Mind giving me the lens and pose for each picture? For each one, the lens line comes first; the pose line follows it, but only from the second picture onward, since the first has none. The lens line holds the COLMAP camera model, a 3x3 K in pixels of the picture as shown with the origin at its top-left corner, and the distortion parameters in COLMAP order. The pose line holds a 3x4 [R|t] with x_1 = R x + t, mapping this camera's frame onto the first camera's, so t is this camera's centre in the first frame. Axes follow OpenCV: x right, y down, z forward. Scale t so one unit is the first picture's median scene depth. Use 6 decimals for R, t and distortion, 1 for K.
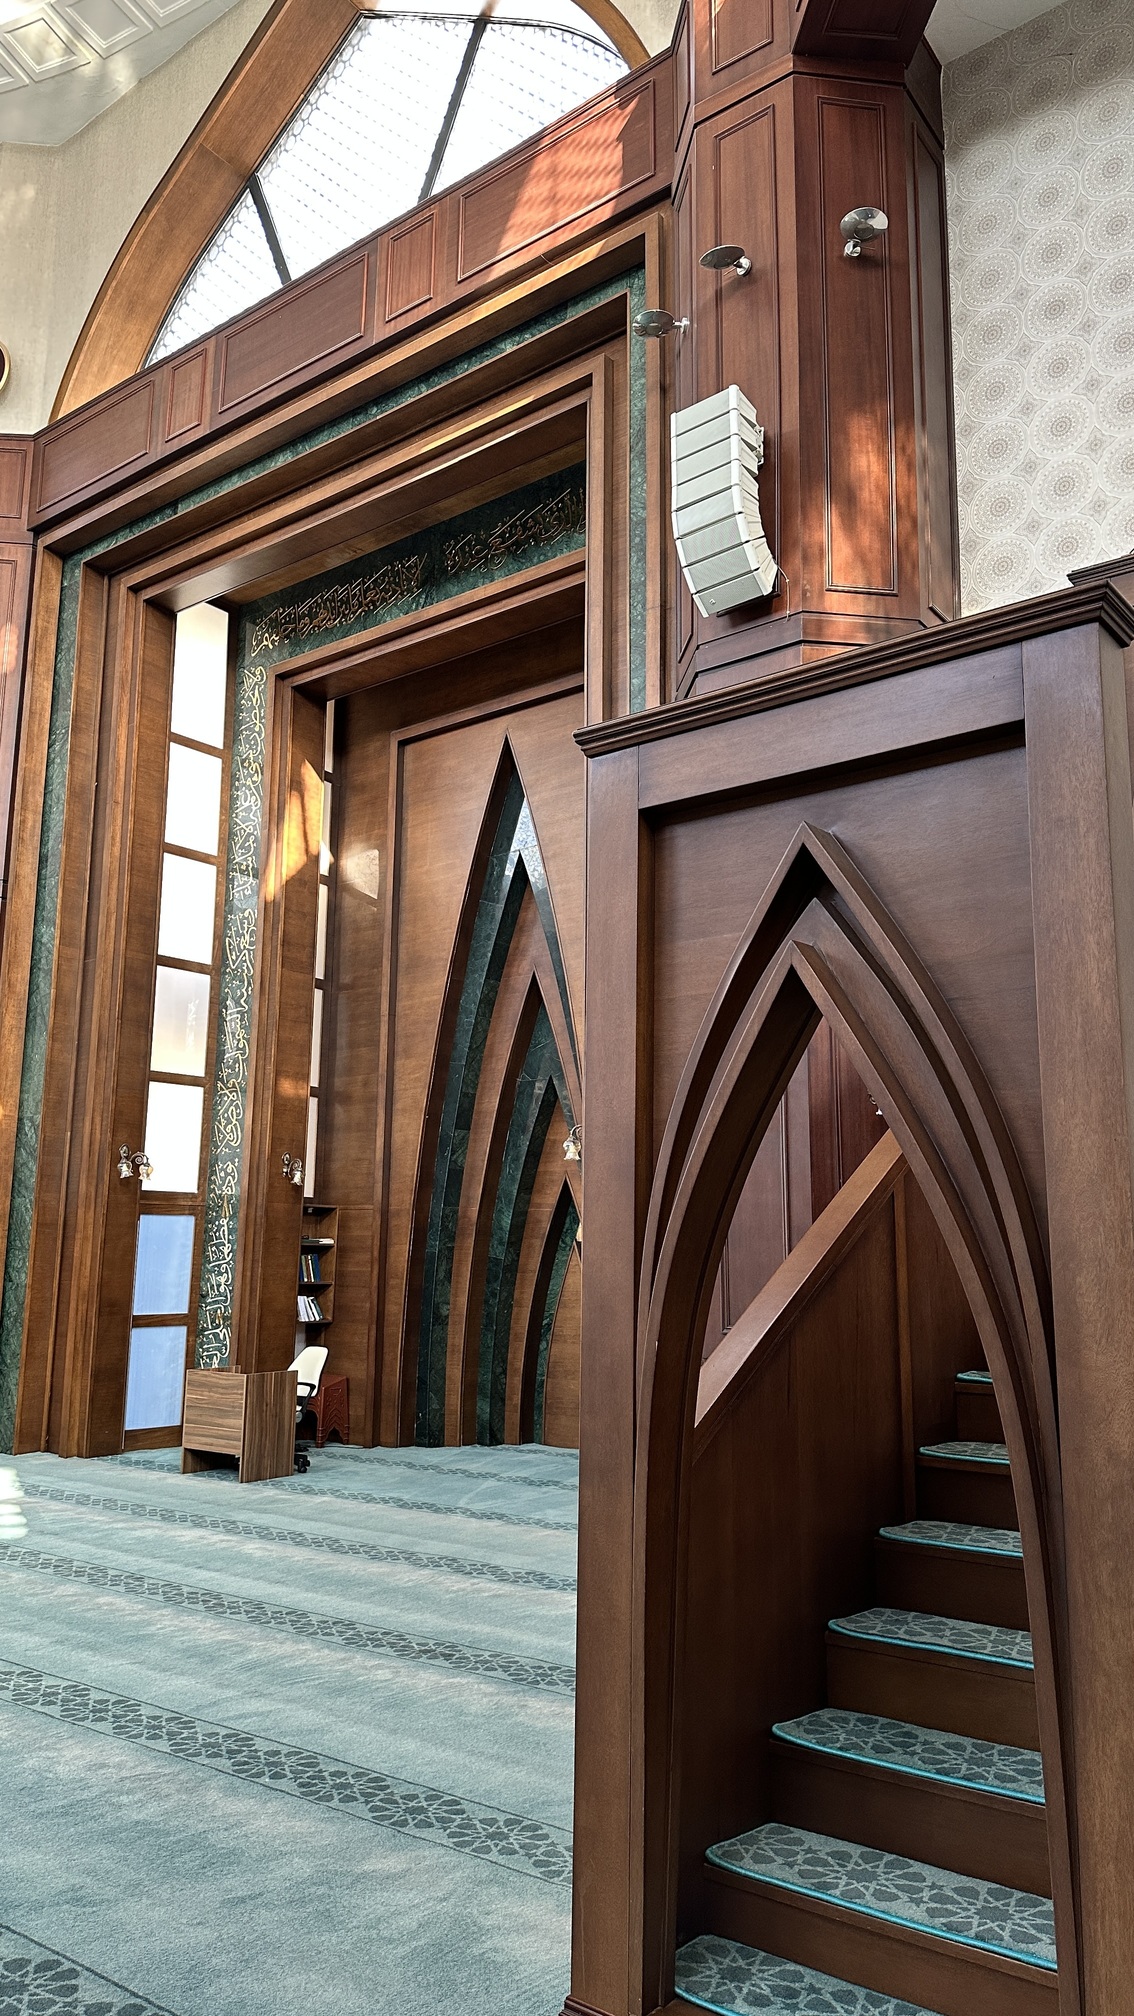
lens RADIAL K [[1400.0, 0, 567.0], [0, 1400.0, 1008.0], [0, 0, 1]] dist [0.100603, -0.148031]
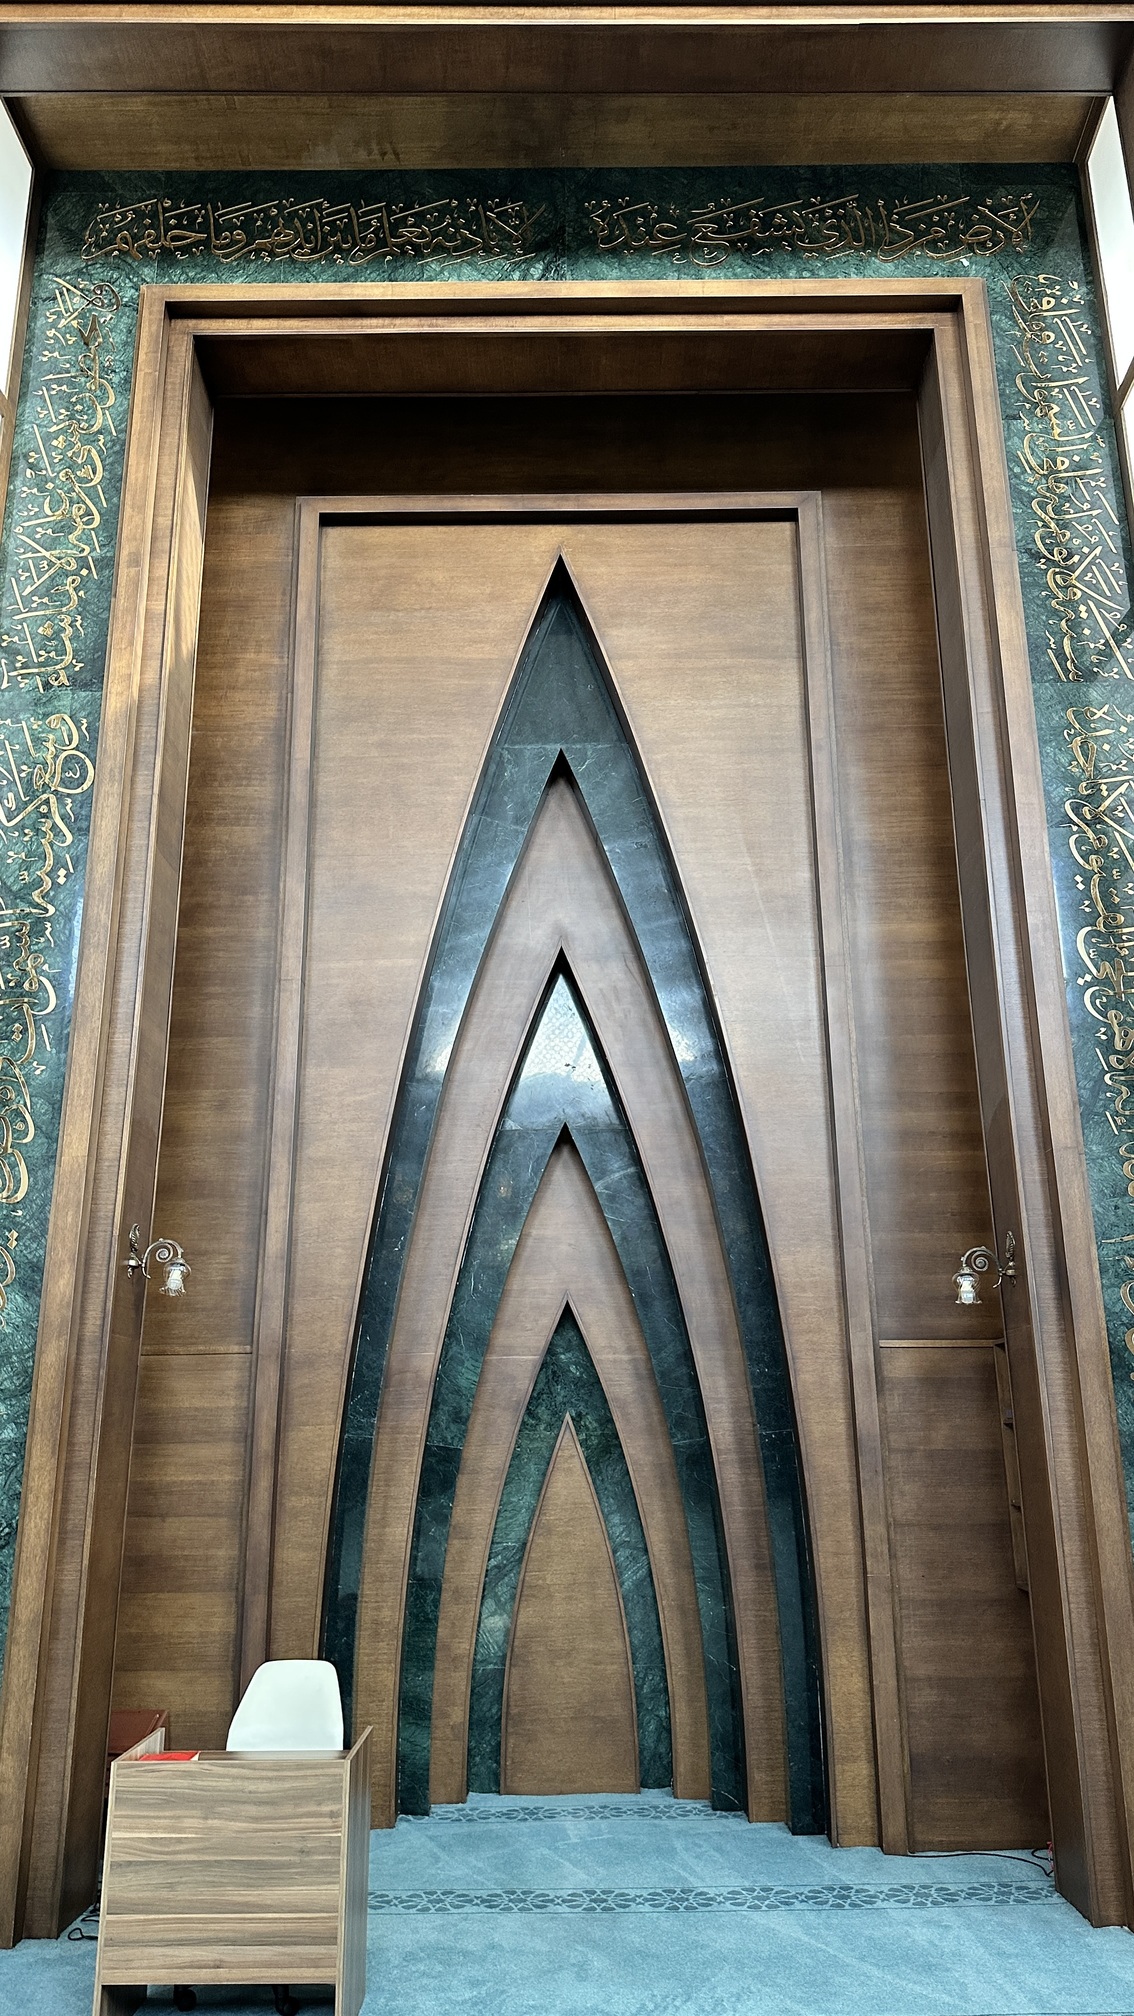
lens RADIAL K [[1431.9, 0, 567.0], [0, 1431.9, 1008.0], [0, 0, 1]] dist [0.007099, -0.000993]
pose [[0.786578, 0.160969, 0.596141, -0.373433], [-0.093016, 0.985296, -0.143318, 0.084833], [-0.610445, 0.057280, 0.789985, 0.520019]]
